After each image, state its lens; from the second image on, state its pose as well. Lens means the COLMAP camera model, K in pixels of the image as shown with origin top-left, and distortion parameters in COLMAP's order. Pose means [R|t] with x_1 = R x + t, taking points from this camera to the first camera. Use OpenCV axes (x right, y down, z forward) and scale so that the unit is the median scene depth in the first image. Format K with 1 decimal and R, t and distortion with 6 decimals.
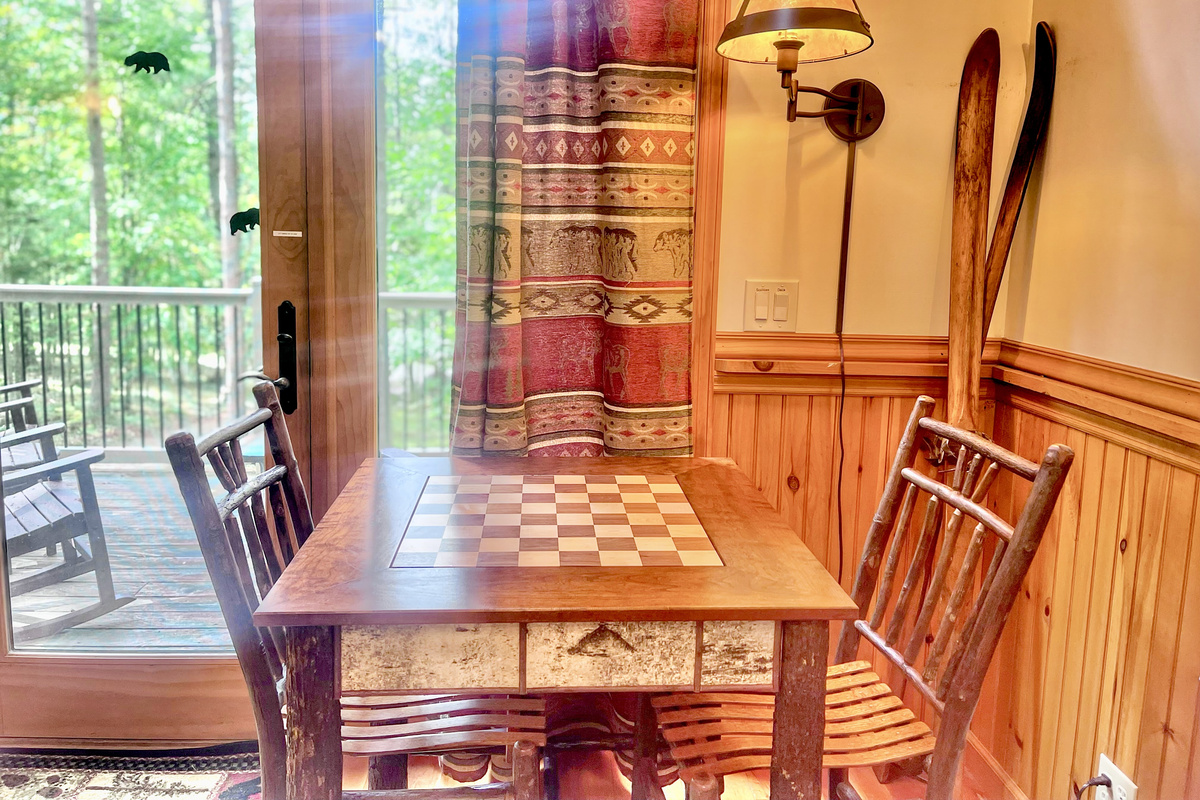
lens RADIAL K [[906.2, 0, 601.5], [0, 906.2, 364.1], [0, 0, 1]] dist [0.078897, -0.103871]
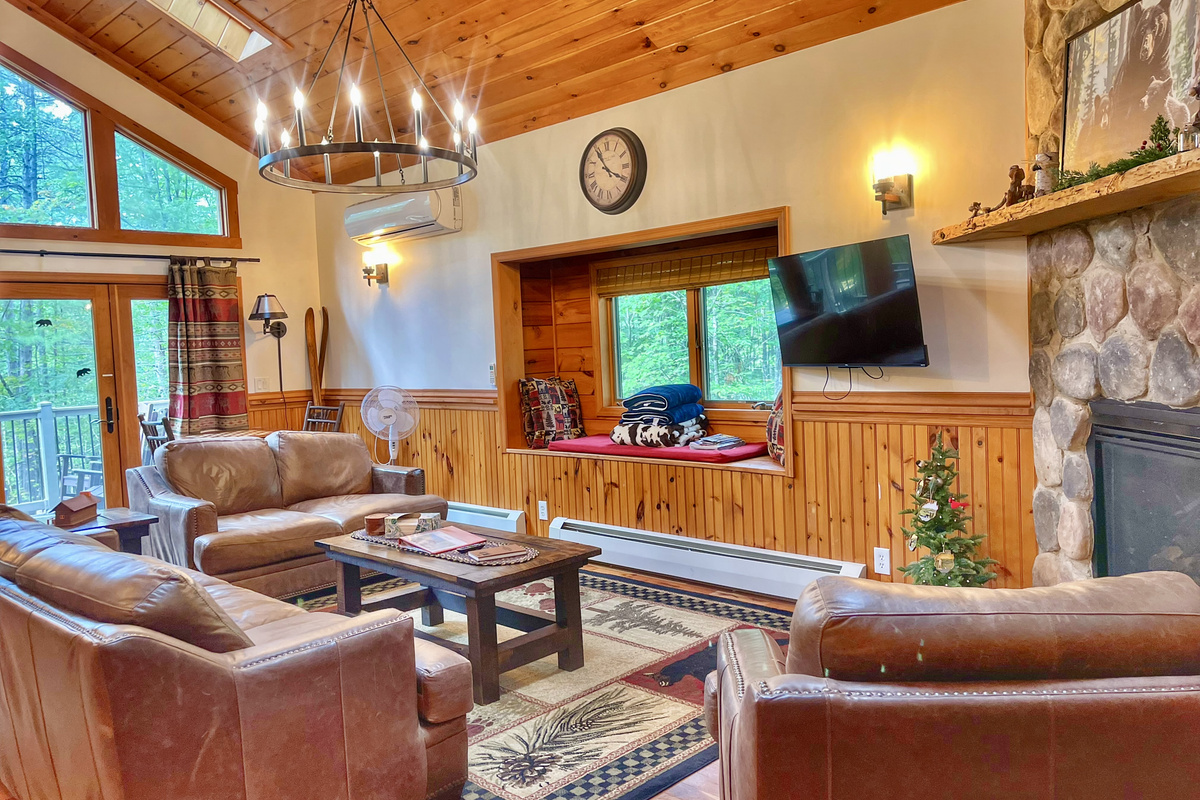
lens RADIAL K [[905.2, 0, 594.8], [0, 905.2, 382.6], [0, 0, 1]] dist [0.083196, -0.107996]
pose [[0.734338, -0.083990, 0.673568, -1.282551], [0.152026, 0.987457, -0.042612, 0.281577], [-0.661540, 0.133692, 0.737896, -2.521420]]
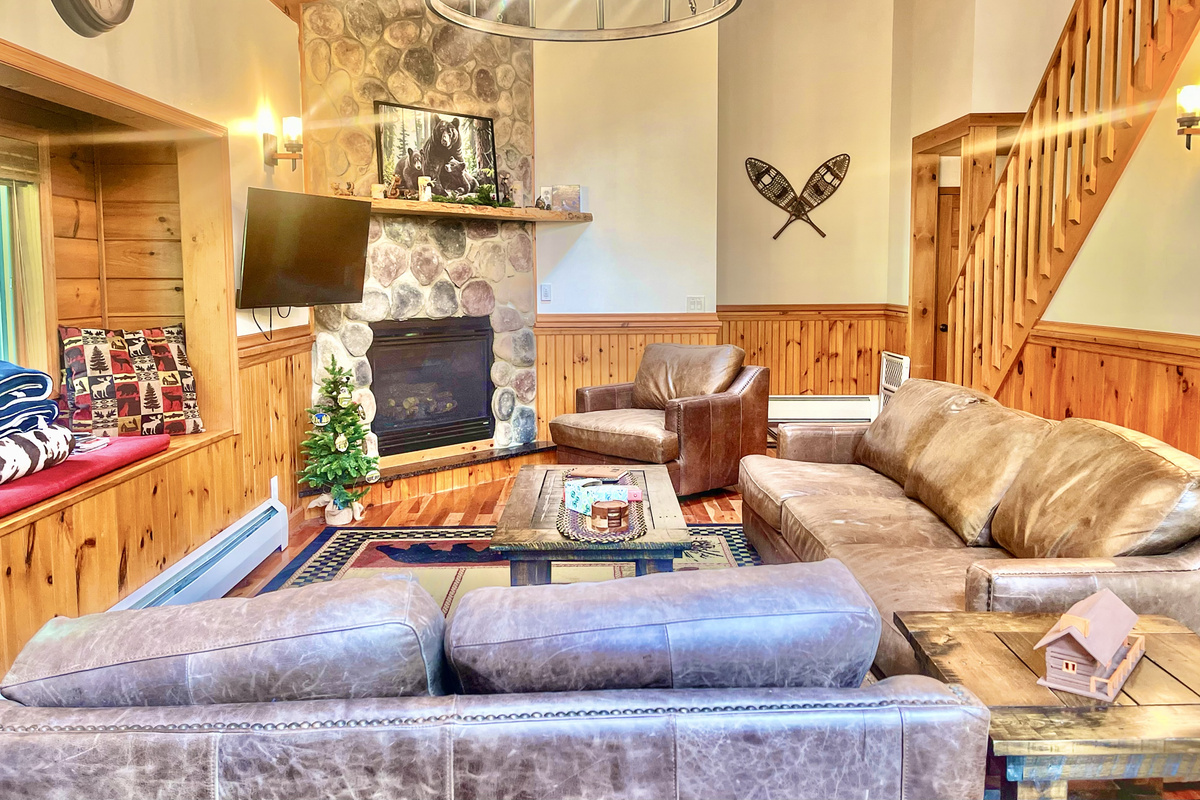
lens RADIAL K [[944.9, 0, 598.9], [0, 944.9, 359.4], [0, 0, 1]] dist [0.077849, -0.115509]
pose [[-0.998764, -0.022112, 0.044512, -0.317123], [-0.011510, 0.974140, 0.225652, -0.154122], [-0.048350, 0.224861, -0.973191, 0.818496]]
